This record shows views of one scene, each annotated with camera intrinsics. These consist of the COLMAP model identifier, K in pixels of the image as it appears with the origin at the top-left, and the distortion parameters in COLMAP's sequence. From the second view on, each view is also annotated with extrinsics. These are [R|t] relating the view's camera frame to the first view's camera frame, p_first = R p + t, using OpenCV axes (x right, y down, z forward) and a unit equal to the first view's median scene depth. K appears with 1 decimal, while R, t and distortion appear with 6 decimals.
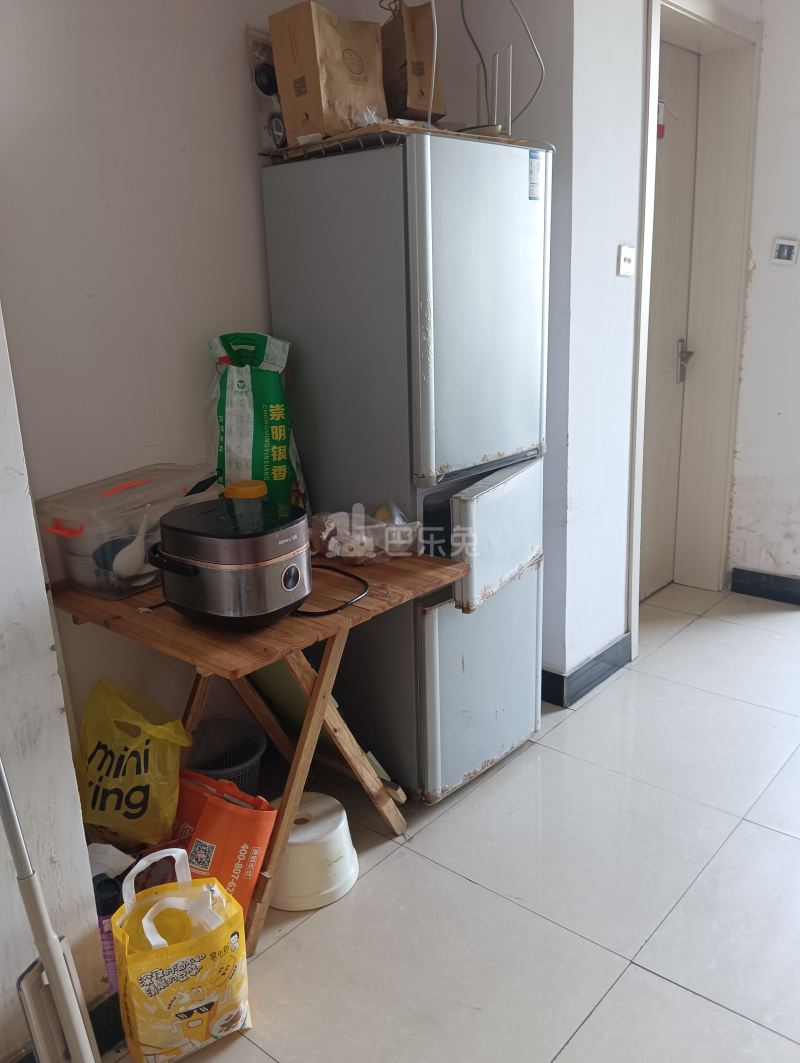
lens RADIAL K [[874.1, 0, 400.0], [0, 874.1, 531.5], [0, 0, 1]] dist [0.093703, -0.194570]
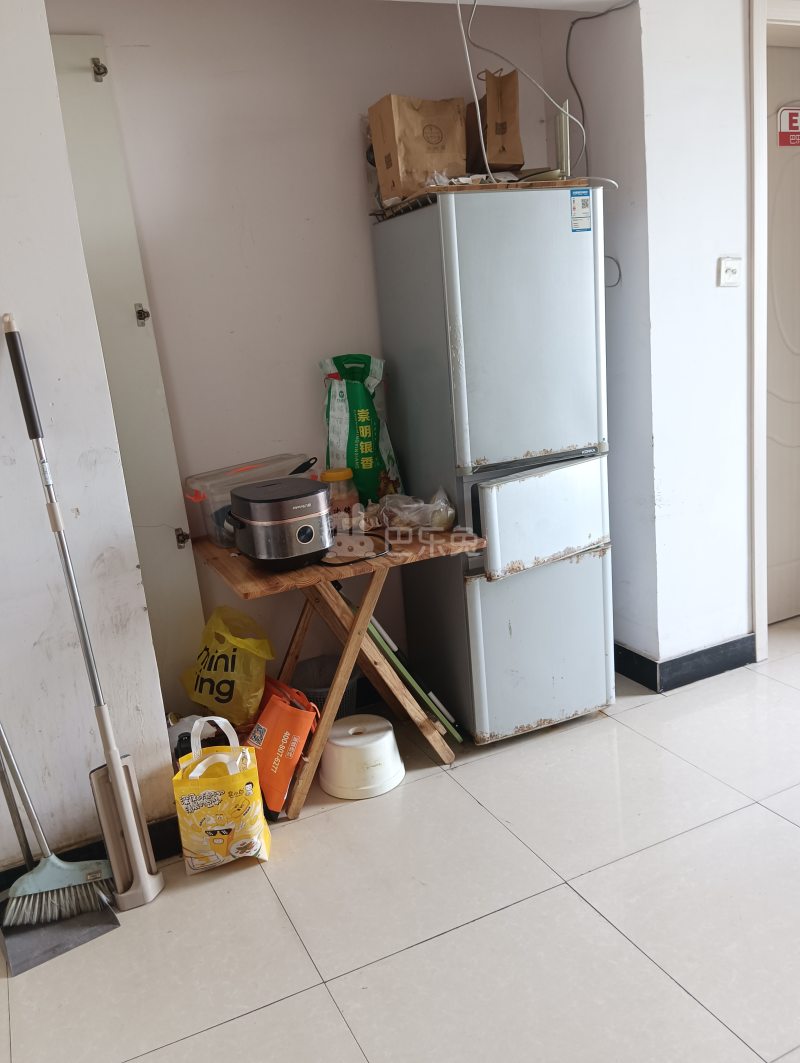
lens RADIAL K [[874.1, 0, 400.0], [0, 874.1, 531.5], [0, 0, 1]] dist [0.093703, -0.194570]
pose [[0.909466, 0.052184, -0.412491, 0.459705], [-0.057304, 0.998357, -0.000044, 0.031900], [0.411811, 0.023677, 0.910962, -0.147429]]
